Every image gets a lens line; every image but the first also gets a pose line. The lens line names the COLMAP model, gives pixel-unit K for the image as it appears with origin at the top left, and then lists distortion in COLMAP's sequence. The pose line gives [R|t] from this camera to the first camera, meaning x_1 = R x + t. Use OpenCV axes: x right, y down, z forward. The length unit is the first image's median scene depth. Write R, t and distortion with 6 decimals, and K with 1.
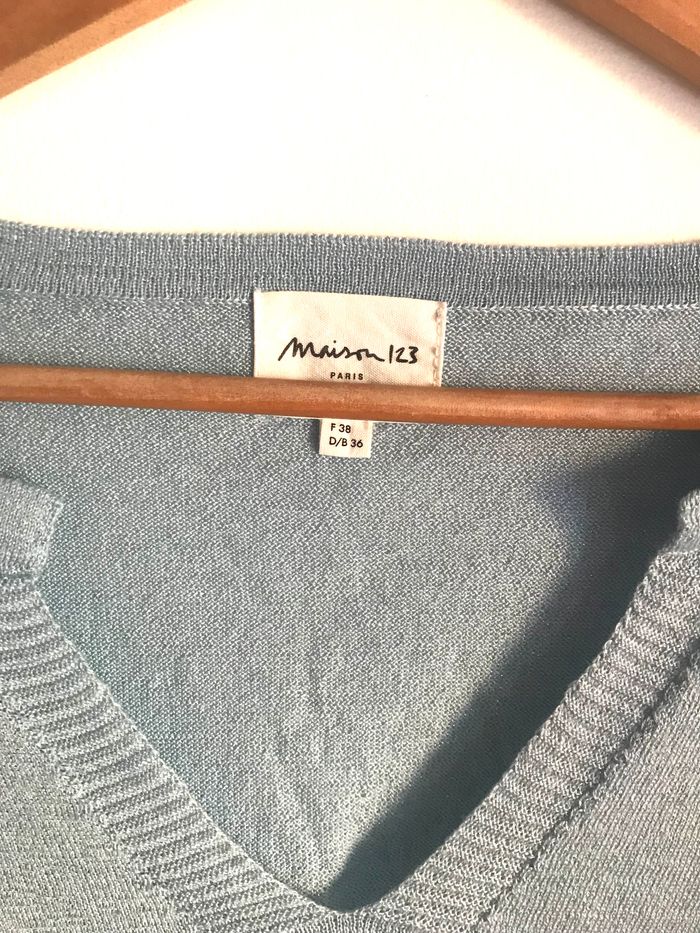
lens RADIAL K [[786.9, 0, 354.9], [0, 786.9, 462.6], [0, 0, 1]] dist [0.065358, -0.167734]
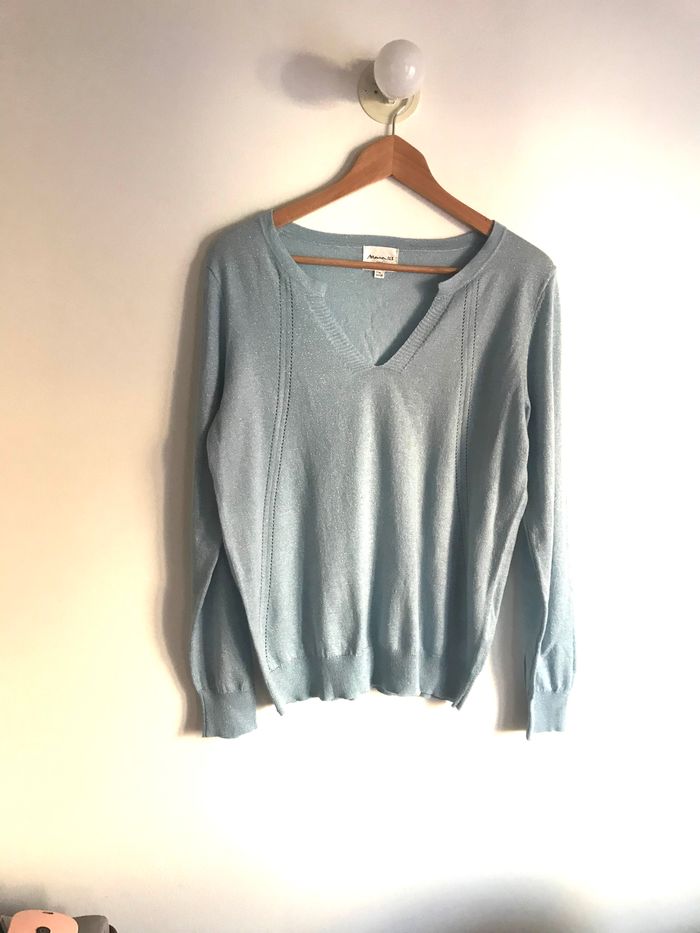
lens RADIAL K [[786.9, 0, 354.9], [0, 786.9, 462.6], [0, 0, 1]] dist [0.065358, -0.167734]
pose [[0.997449, 0.007436, 0.070994, -0.547572], [-0.009083, 0.999696, 0.022909, 1.126119], [-0.070802, -0.023496, 0.997214, -4.357065]]
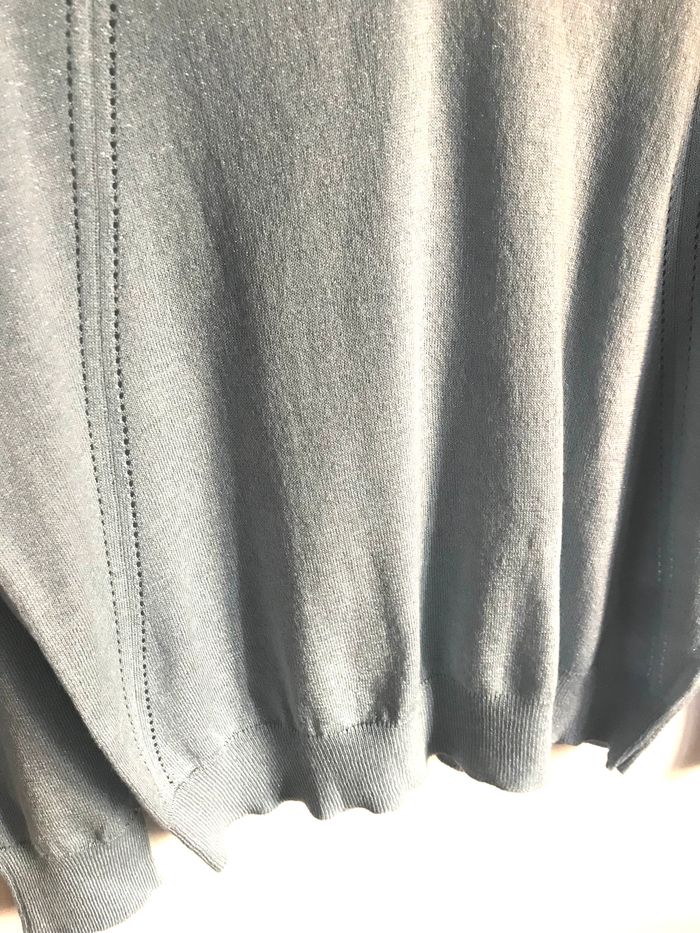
lens RADIAL K [[786.9, 0, 354.9], [0, 786.9, 462.6], [0, 0, 1]] dist [0.065358, -0.167734]
pose [[0.977822, -0.109203, 0.178714, -0.552104], [0.044942, 0.942834, 0.330219, 1.244966], [-0.204559, -0.314863, 0.926832, -0.572492]]
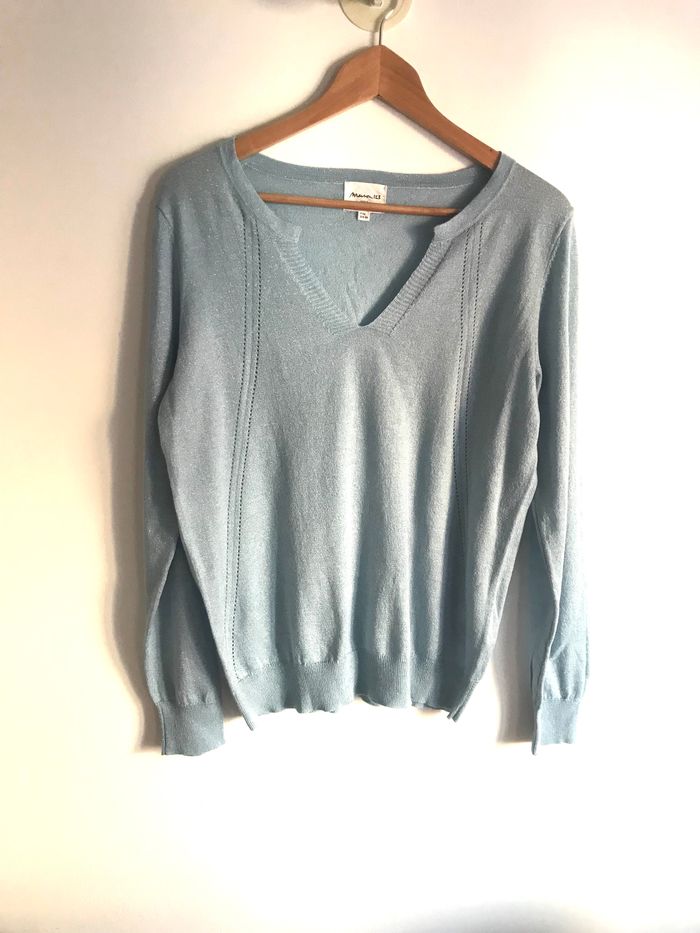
lens RADIAL K [[786.9, 0, 354.9], [0, 786.9, 462.6], [0, 0, 1]] dist [0.065358, -0.167734]
pose [[0.997040, 0.003213, 0.076813, -0.403757], [-0.008505, 0.997604, 0.068659, 1.061808], [-0.076408, -0.069109, 0.994679, -3.567520]]
